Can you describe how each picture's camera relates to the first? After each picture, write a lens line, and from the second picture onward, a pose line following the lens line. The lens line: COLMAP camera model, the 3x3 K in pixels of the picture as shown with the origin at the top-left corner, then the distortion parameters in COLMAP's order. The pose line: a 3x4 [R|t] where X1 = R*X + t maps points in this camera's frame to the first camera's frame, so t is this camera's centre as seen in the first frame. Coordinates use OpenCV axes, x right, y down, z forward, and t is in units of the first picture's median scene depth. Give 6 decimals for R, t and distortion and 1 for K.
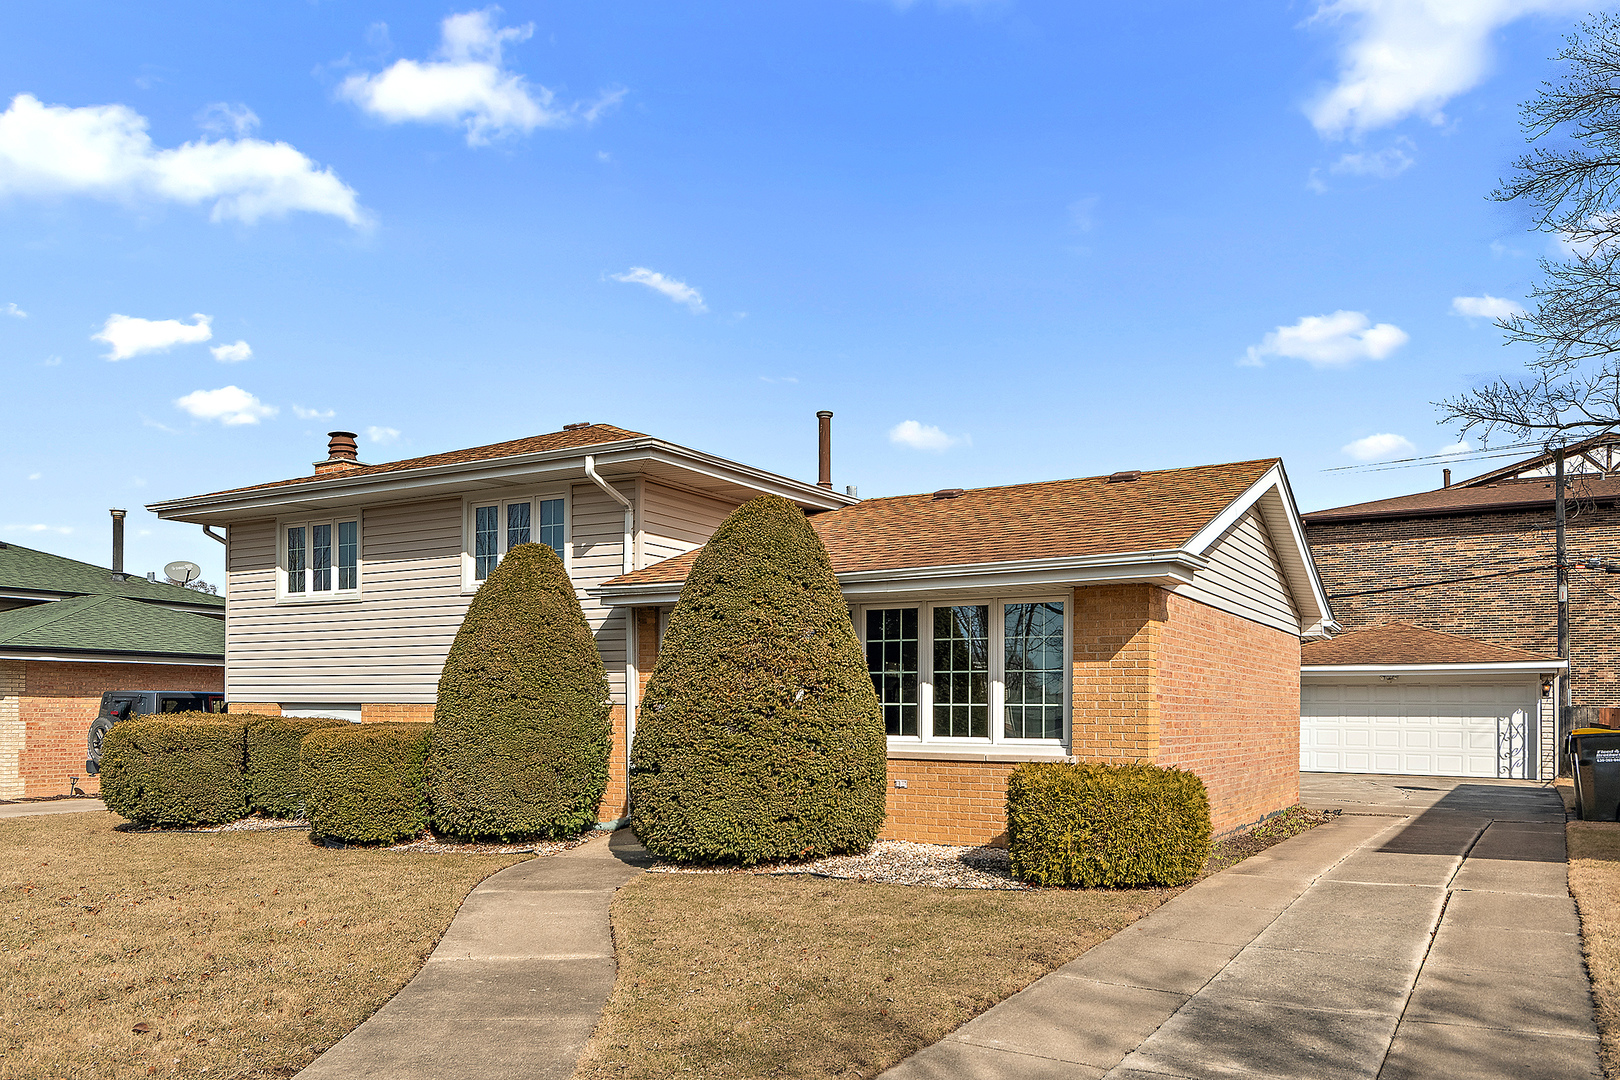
lens RADIAL K [[1210.8, 0, 810.1], [0, 1210.8, 552.4], [0, 0, 1]] dist [0.003007, 0.002562]
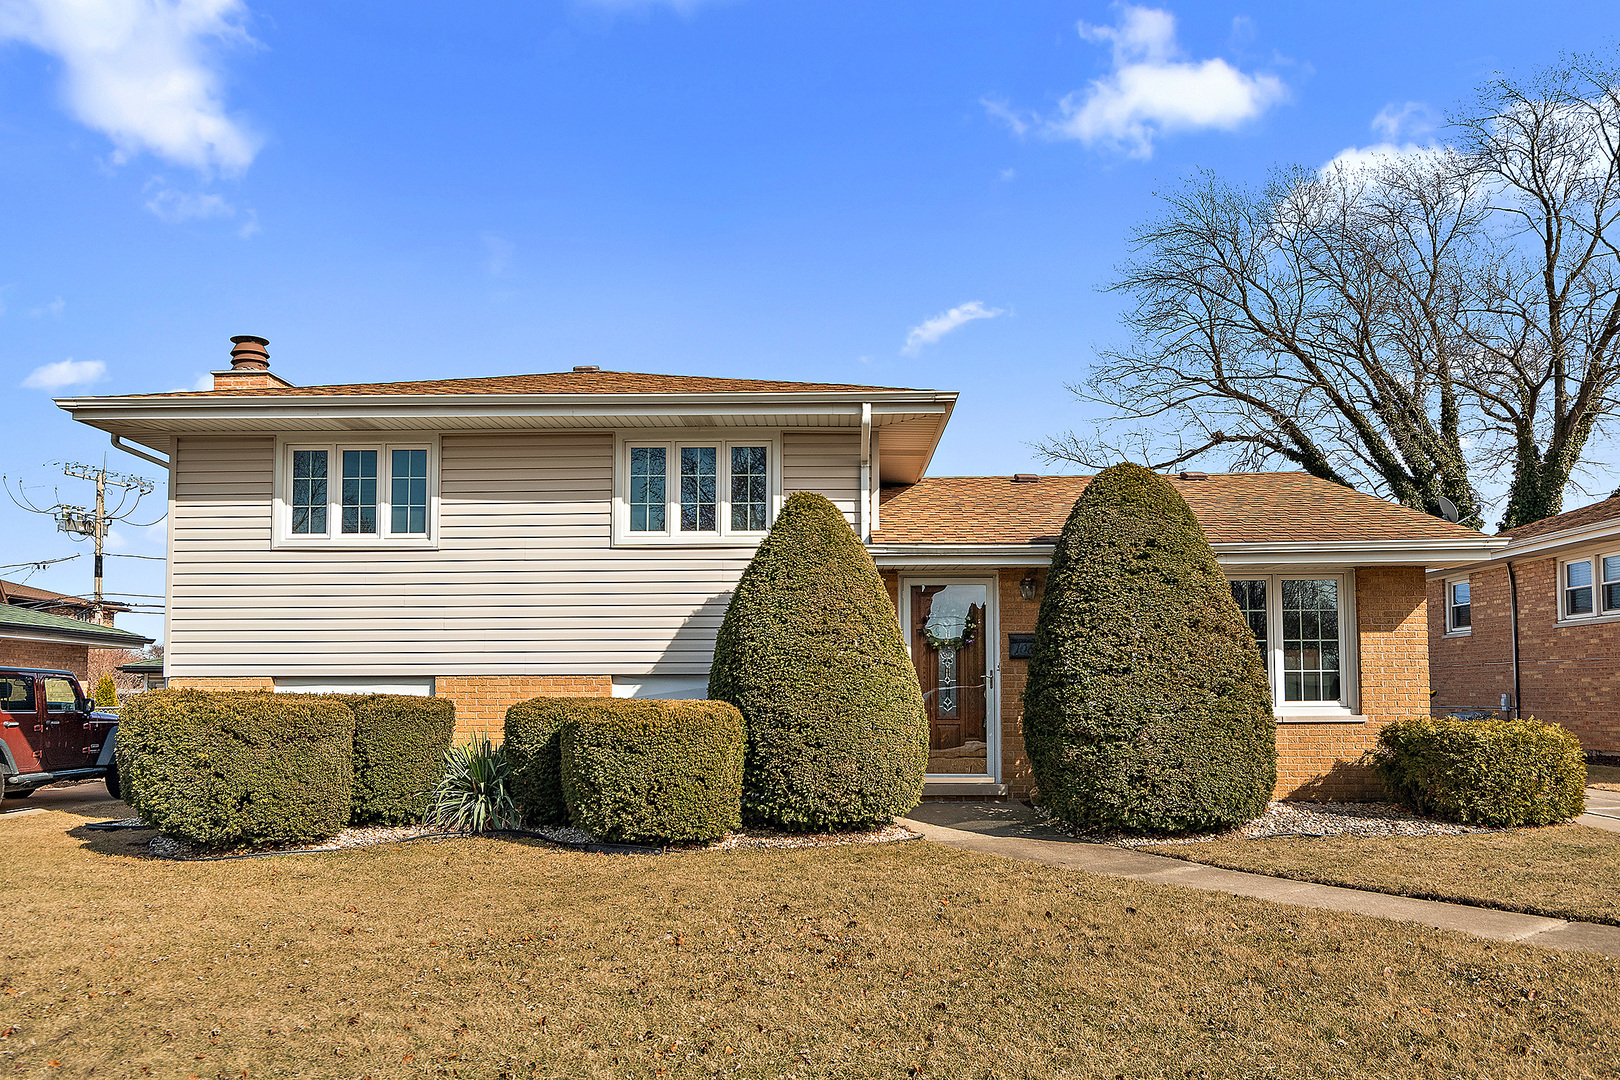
lens RADIAL K [[1075.7, 0, 810.1], [0, 1075.7, 526.0], [0, 0, 1]] dist [-0.011885, -0.001500]
pose [[0.868144, 0.063464, 0.492238, -0.503698], [-0.054322, 0.997983, -0.032863, 0.034785], [-0.493330, 0.001791, 0.869840, 0.252731]]
